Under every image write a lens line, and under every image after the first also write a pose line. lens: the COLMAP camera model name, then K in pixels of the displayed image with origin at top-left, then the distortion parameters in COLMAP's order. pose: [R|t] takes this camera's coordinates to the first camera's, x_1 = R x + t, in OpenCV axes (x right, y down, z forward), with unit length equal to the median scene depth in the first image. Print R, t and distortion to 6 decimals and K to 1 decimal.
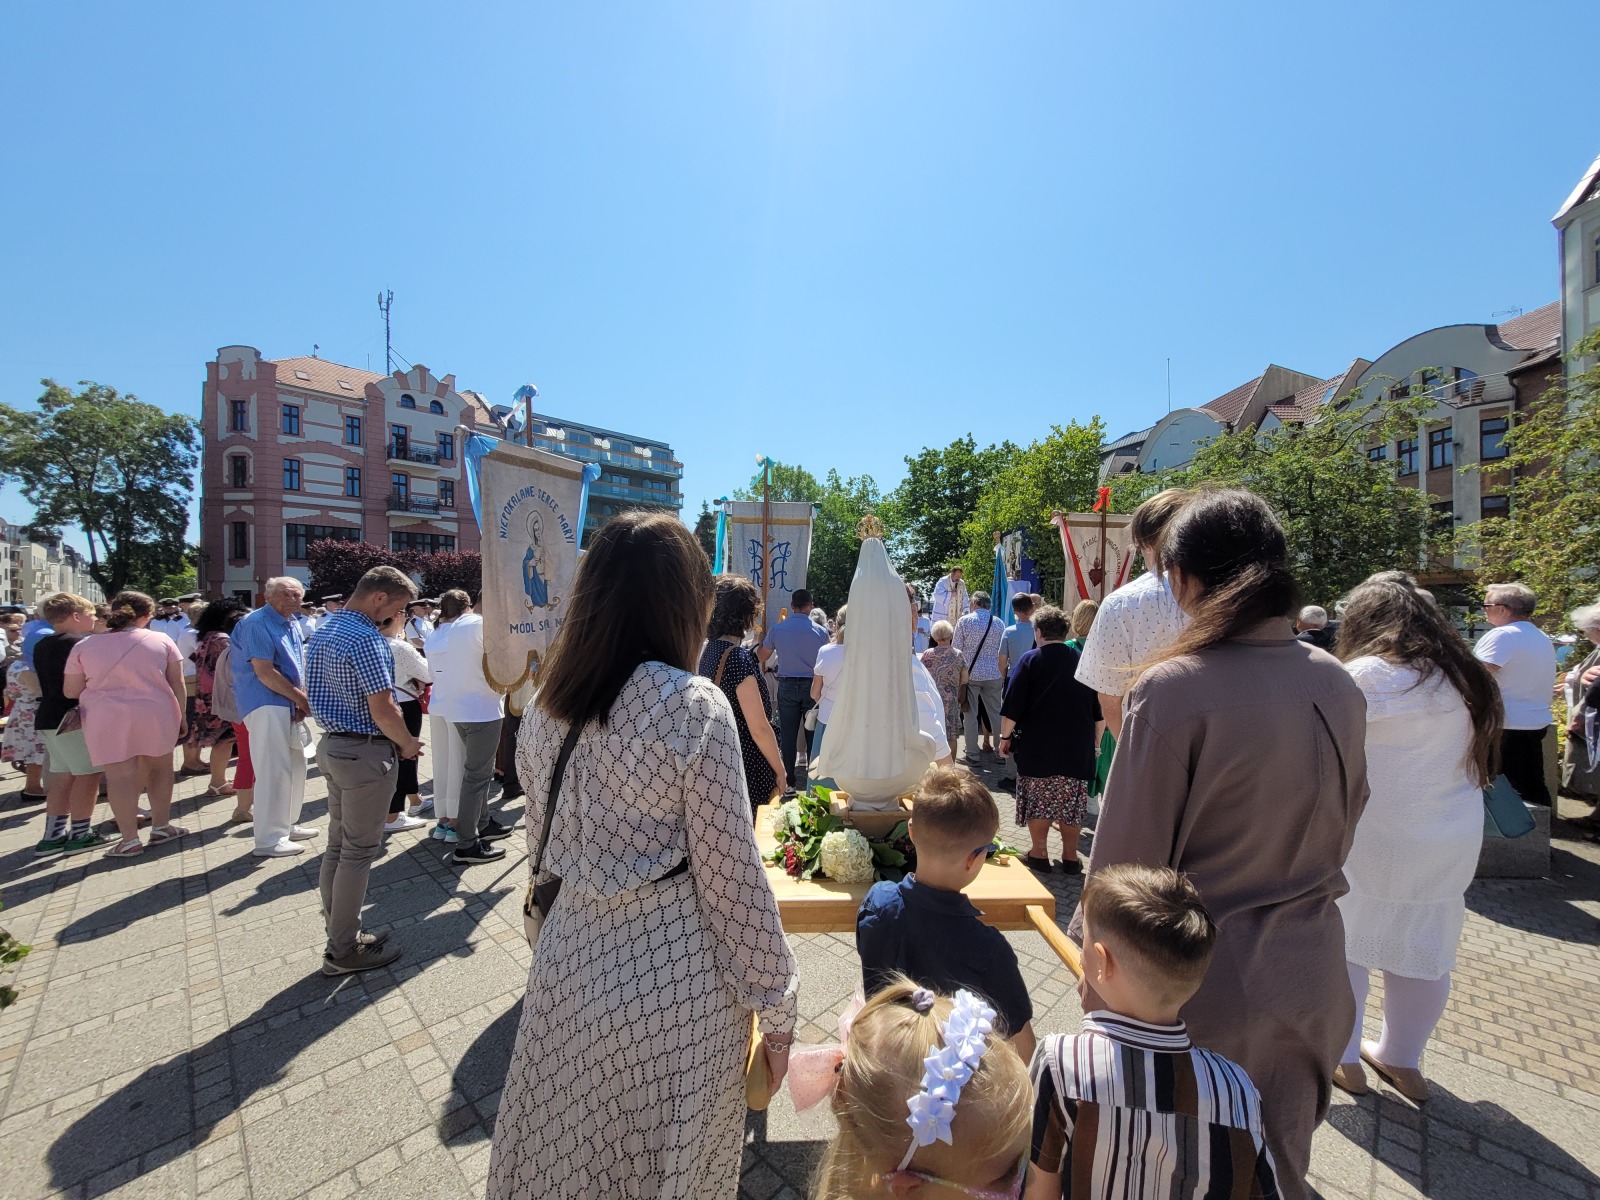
lens RADIAL K [[634.8, 0, 798.4], [0, 634.8, 614.4], [0, 0, 1]] dist [0.006103, -0.002213]
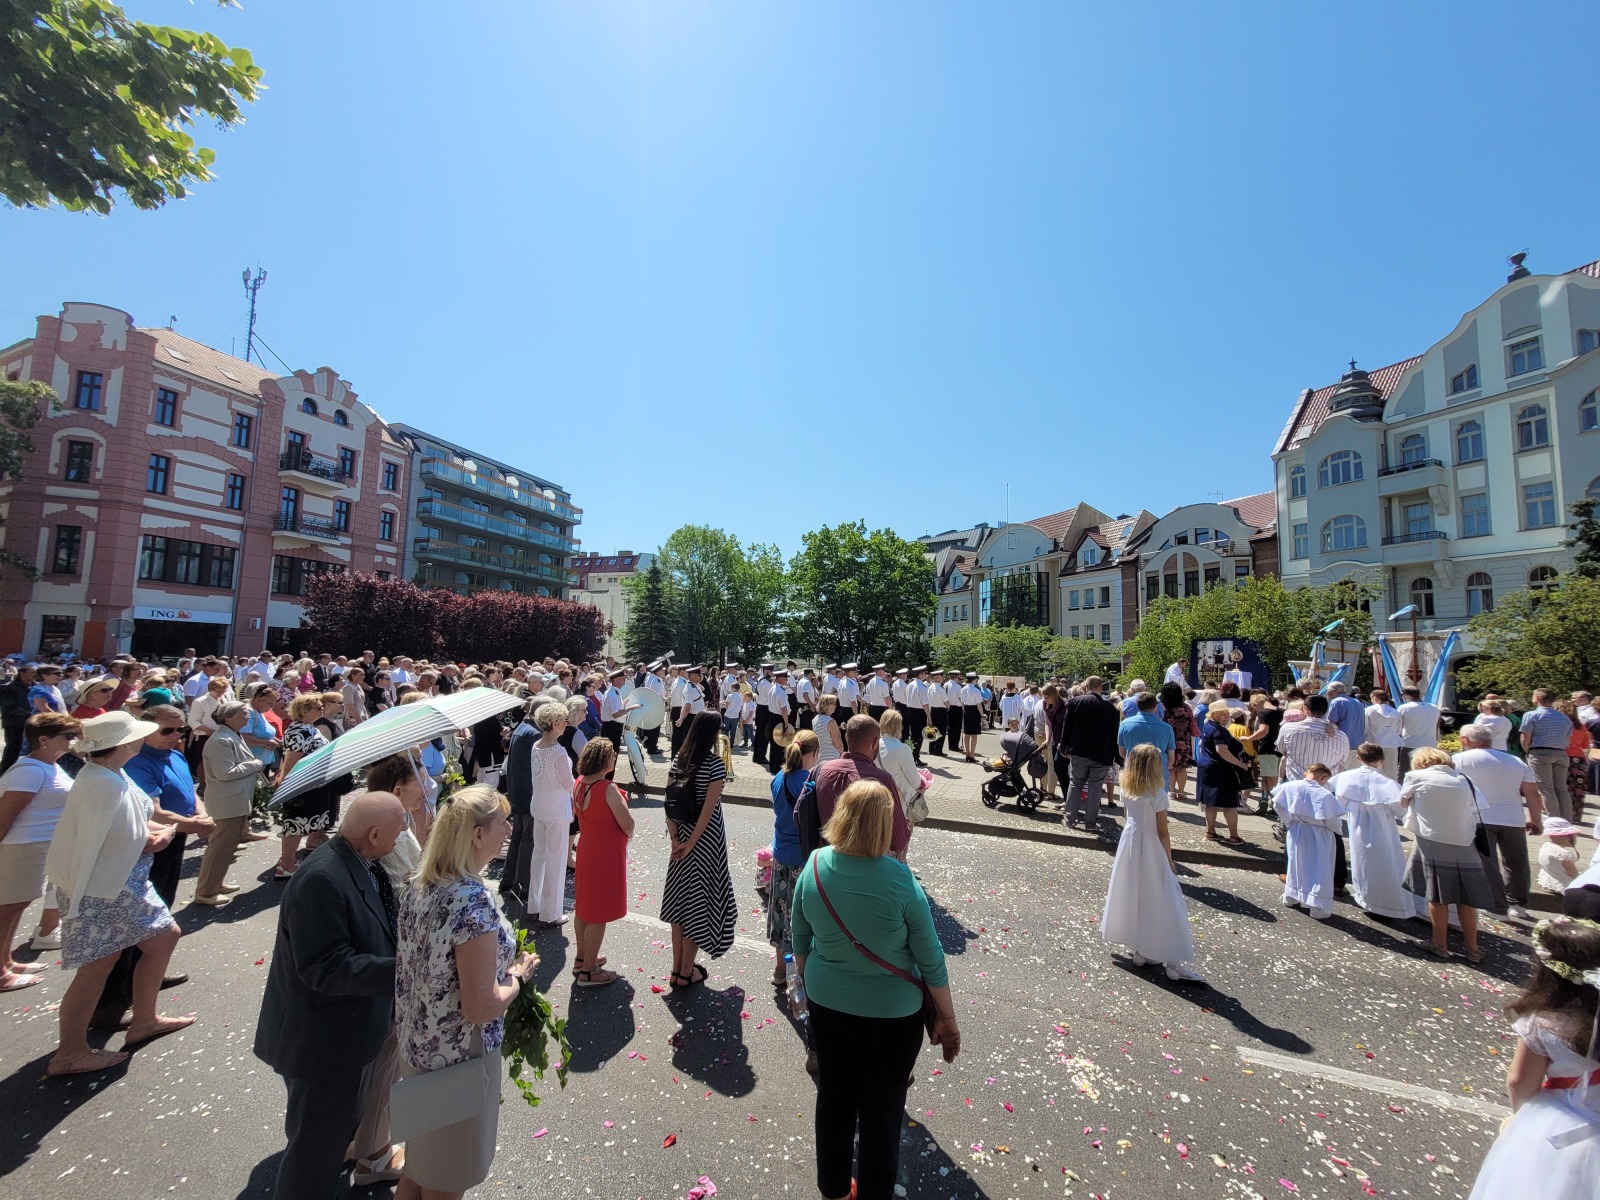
lens RADIAL K [[634.8, 0, 794.6], [0, 634.8, 609.5], [0, 0, 1]] dist [0.006103, -0.002213]
pose [[0.923159, 0.069351, 0.378111, -0.353420], [-0.035751, 0.994818, -0.095176, -0.003794], [-0.382753, 0.074345, 0.920855, -0.024029]]
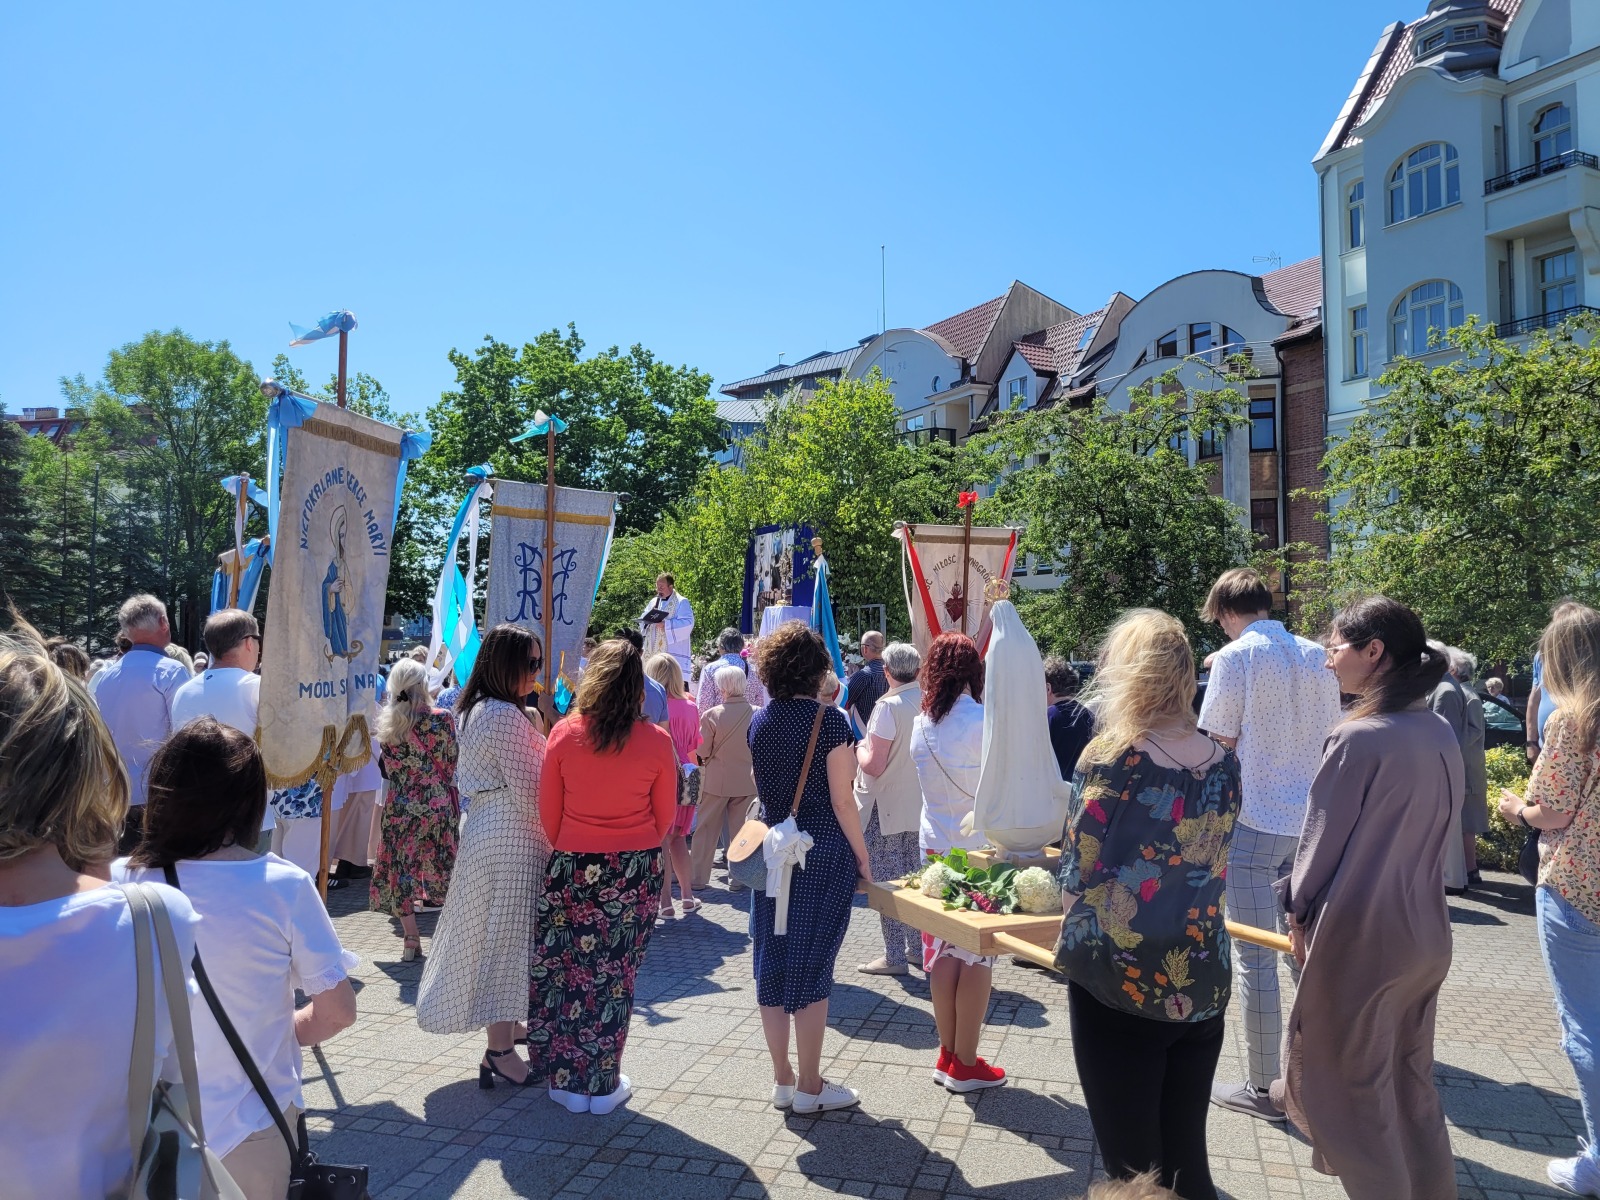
lens RADIAL K [[1223.7, 0, 805.0], [0, 1223.7, 584.8], [0, 0, 1]] dist [0.055226, -0.039388]
pose [[0.882843, 0.024140, 0.469047, -0.062278], [0.000495, 0.998630, -0.052327, -0.002055], [-0.469667, 0.046428, 0.881622, -0.032139]]
